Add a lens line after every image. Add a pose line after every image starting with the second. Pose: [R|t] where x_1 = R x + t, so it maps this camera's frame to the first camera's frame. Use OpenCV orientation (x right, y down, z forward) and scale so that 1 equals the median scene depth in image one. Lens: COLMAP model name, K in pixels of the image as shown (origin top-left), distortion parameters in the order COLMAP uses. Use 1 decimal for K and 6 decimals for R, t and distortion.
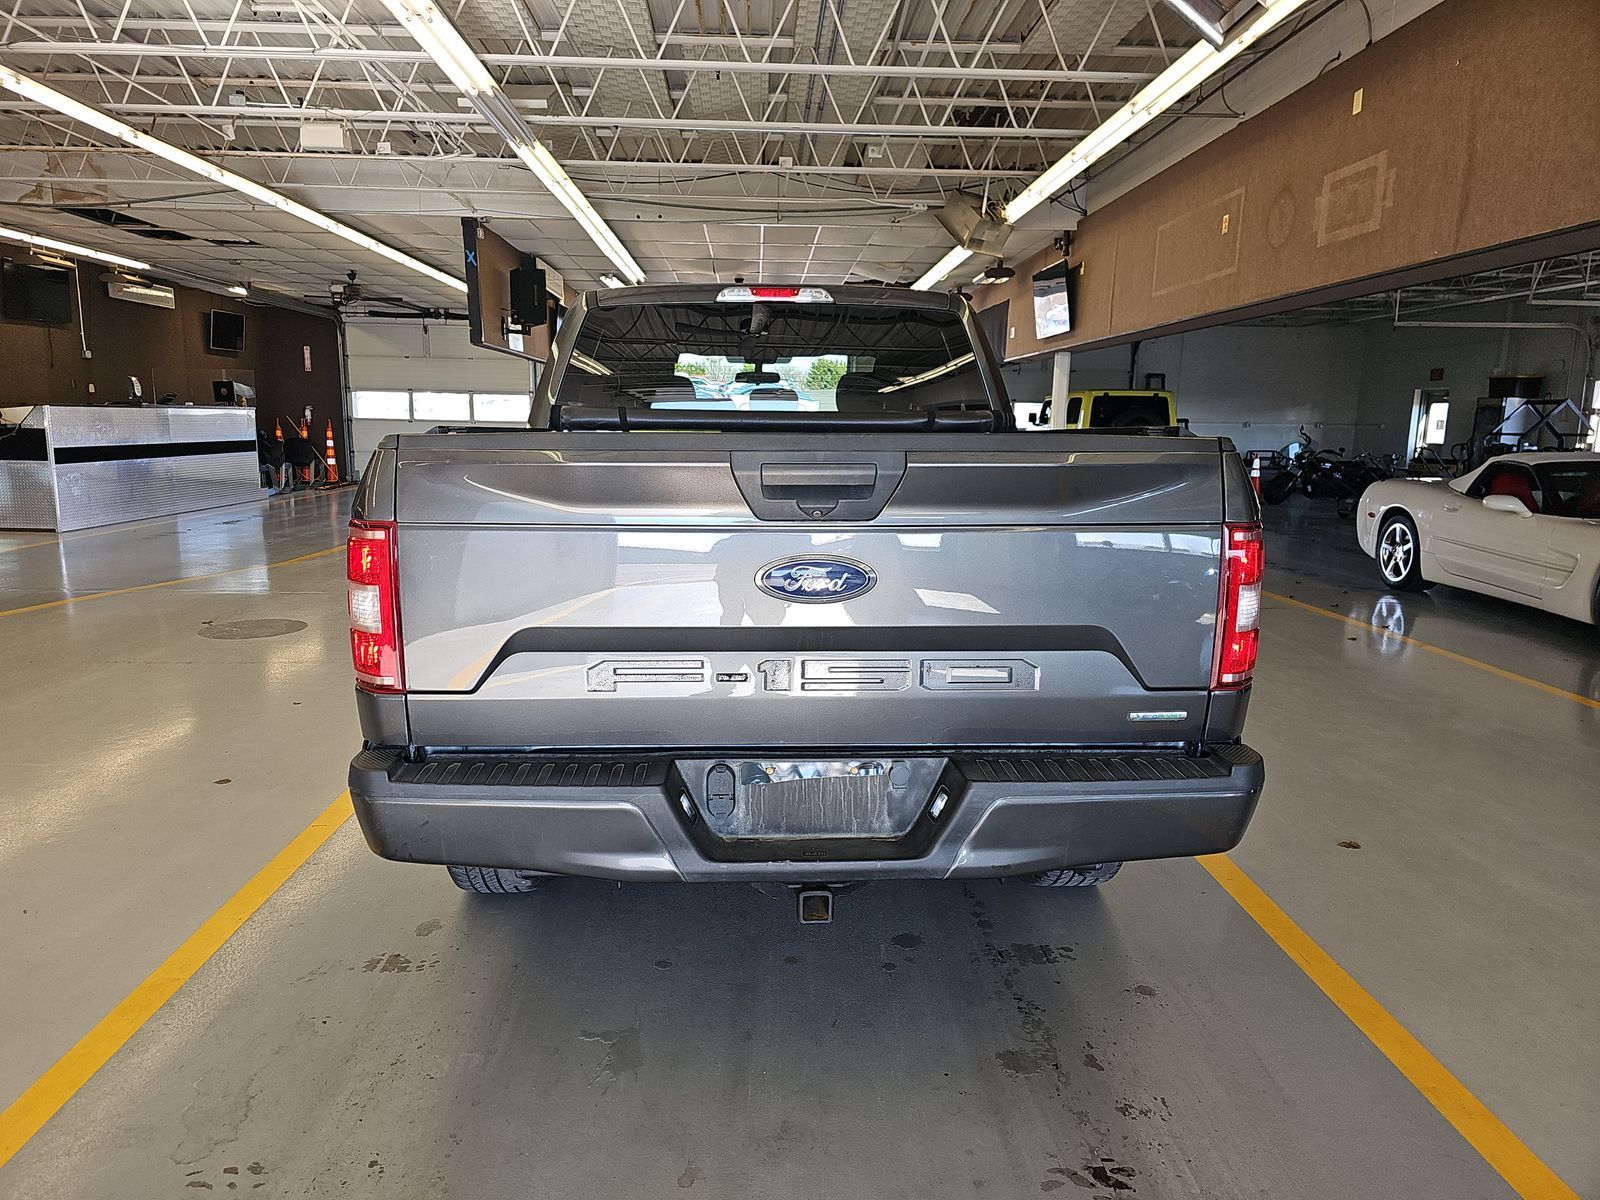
lens RADIAL K [[1057.0, 0, 789.8], [0, 1057.0, 603.4], [0, 0, 1]] dist [0.080497, -0.070144]
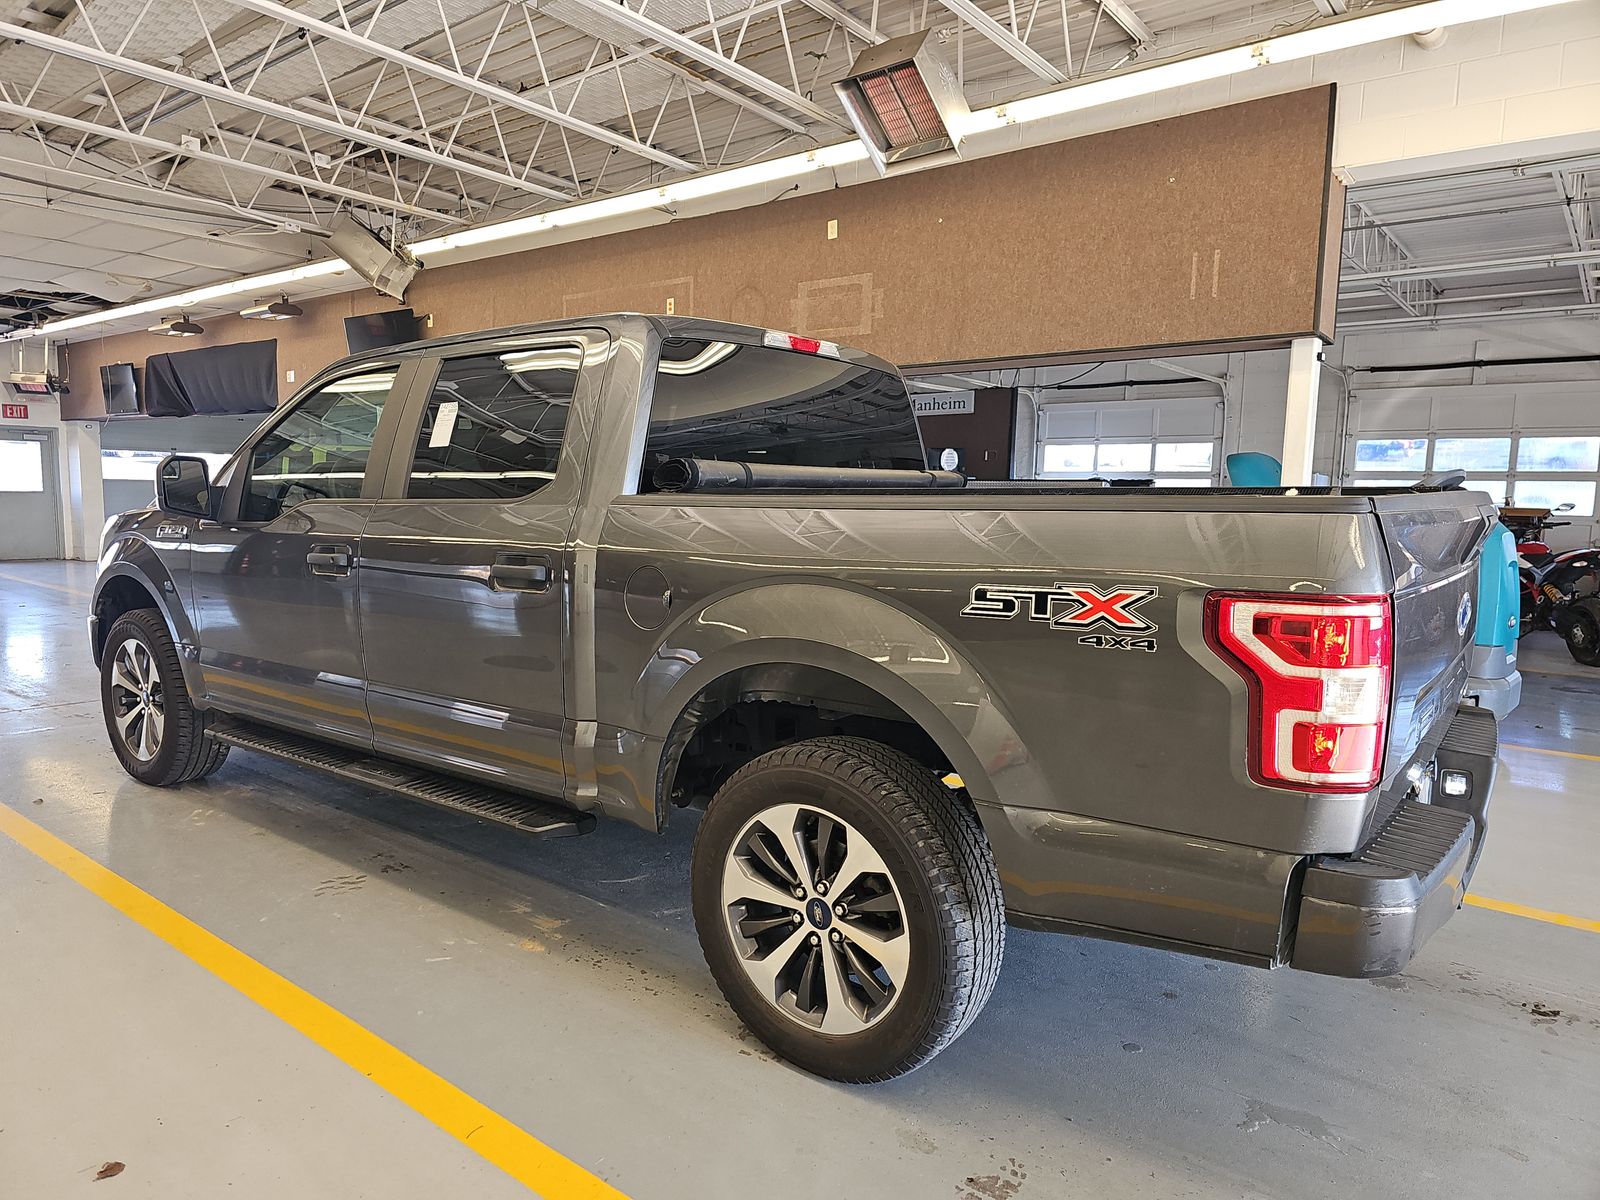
lens RADIAL K [[1057.0, 0, 789.8], [0, 1057.0, 603.4], [0, 0, 1]] dist [0.080497, -0.070144]
pose [[0.645616, -0.079887, 0.759472, -0.313636], [0.119093, 0.992878, 0.003199, -0.028713], [-0.754318, 0.088383, 0.650532, 0.178392]]
